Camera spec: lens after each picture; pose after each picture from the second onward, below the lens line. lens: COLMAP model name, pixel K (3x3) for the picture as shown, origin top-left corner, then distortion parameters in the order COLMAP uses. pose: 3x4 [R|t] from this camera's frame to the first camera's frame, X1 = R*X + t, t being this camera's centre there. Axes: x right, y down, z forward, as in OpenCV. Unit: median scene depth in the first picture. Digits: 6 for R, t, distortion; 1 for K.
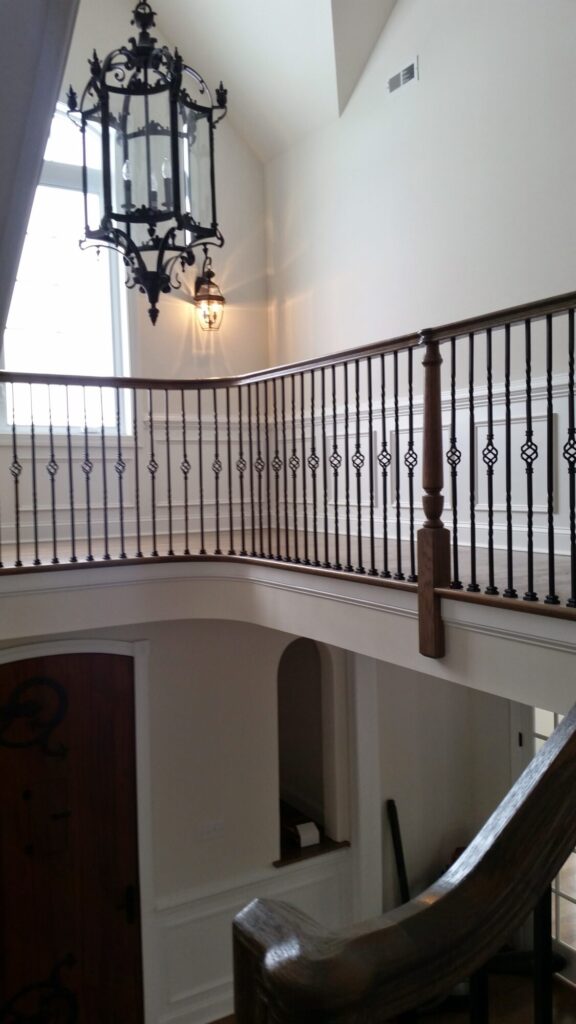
lens RADIAL K [[831.6, 0, 285.4], [0, 831.6, 506.5], [0, 0, 1]] dist [0.132244, -0.272447]
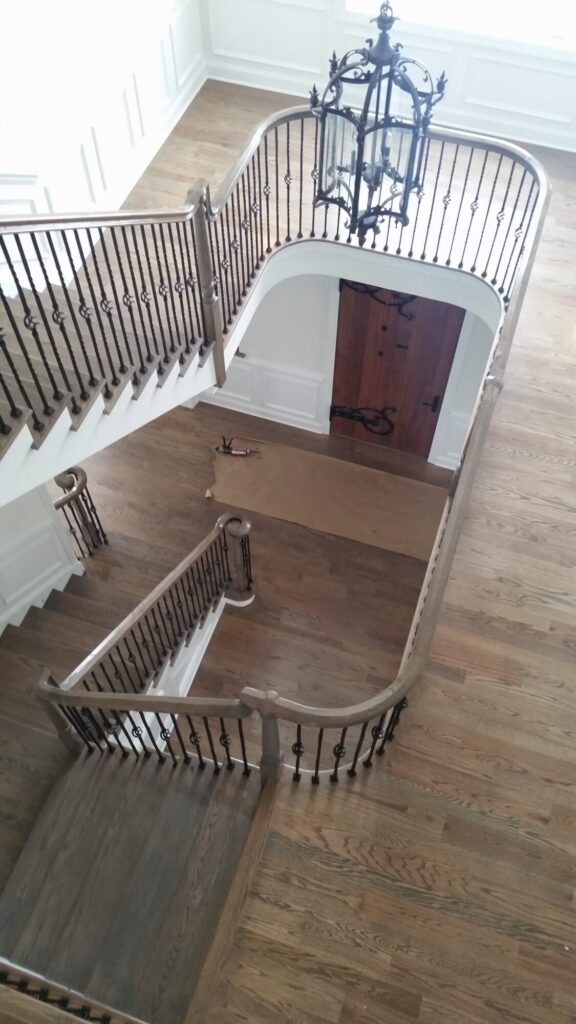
lens RADIAL K [[831.6, 0, 291.1], [0, 831.6, 513.2], [0, 0, 1]] dist [0.132244, -0.272447]
pose [[0.643634, 0.653787, -0.397867, 0.642248], [-0.038951, 0.547170, 0.836115, -1.151316], [0.764342, -0.522654, 0.377643, 0.119271]]
